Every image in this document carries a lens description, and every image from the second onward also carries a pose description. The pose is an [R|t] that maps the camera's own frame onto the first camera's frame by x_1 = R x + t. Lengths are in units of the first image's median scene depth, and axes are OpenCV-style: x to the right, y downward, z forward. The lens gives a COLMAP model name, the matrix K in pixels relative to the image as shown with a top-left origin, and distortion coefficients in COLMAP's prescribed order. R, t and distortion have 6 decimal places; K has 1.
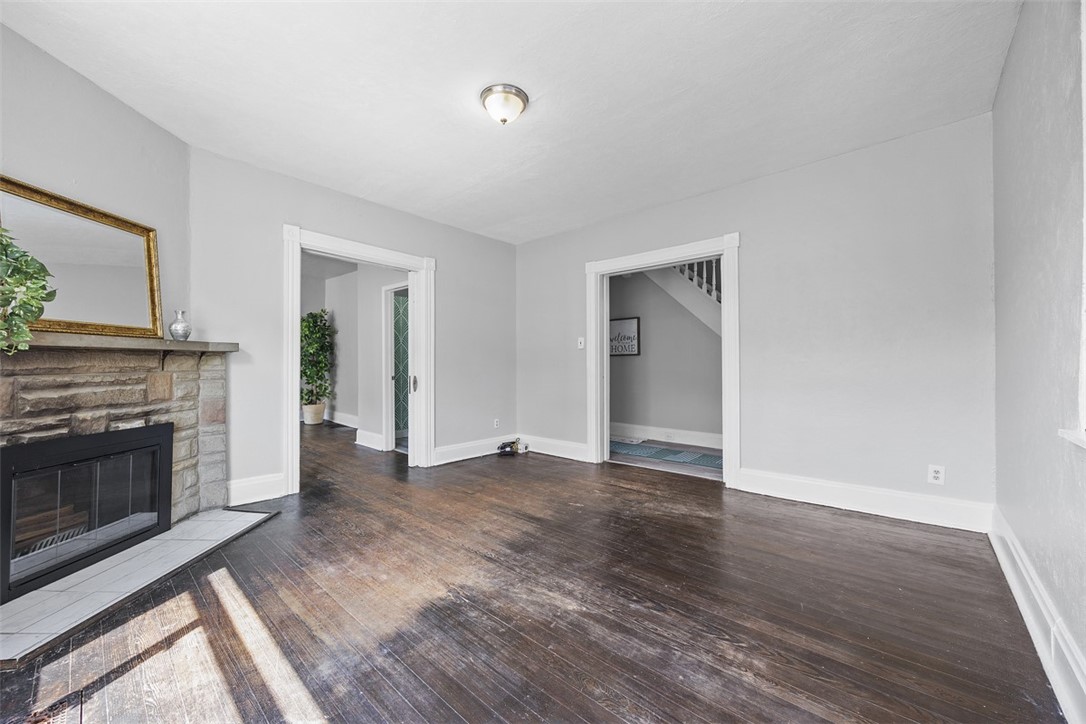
lens RADIAL K [[418.3, 0, 538.7], [0, 418.3, 356.7], [0, 0, 1]] dist [-0.003104, 0.000193]
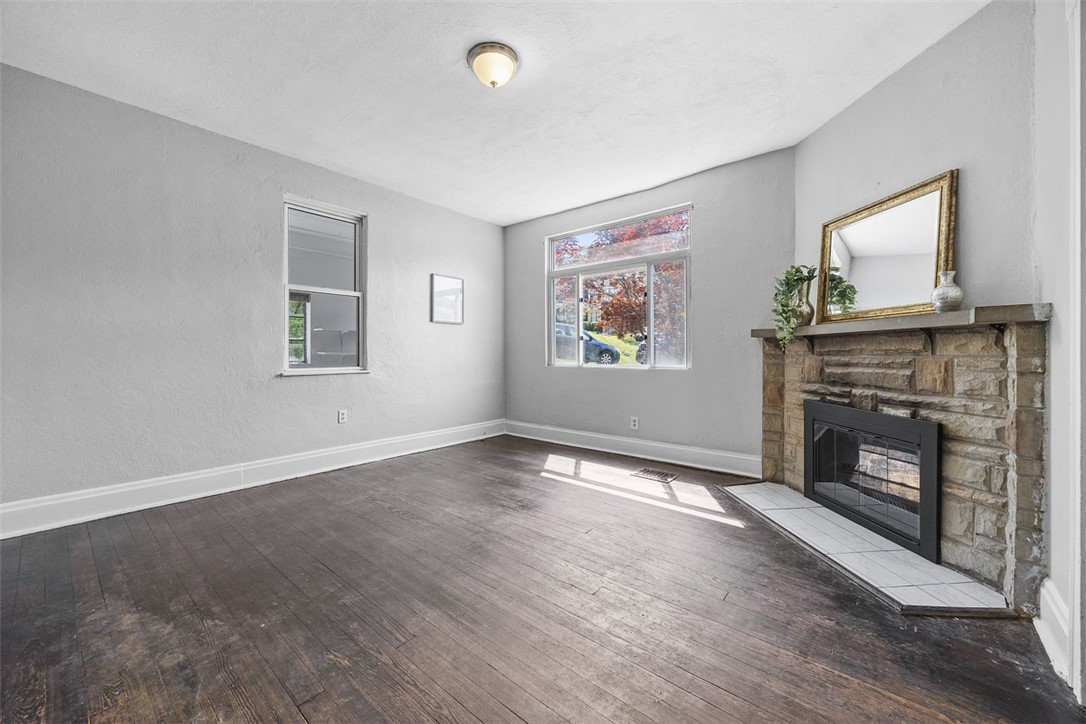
lens RADIAL K [[418.3, 0, 538.7], [0, 418.3, 356.7], [0, 0, 1]] dist [-0.003104, 0.000193]
pose [[-0.999598, 0.003964, -0.028060, -0.158089], [0.004133, 0.999974, -0.005988, 0.043879], [0.028036, -0.006102, -0.999588, 1.963425]]
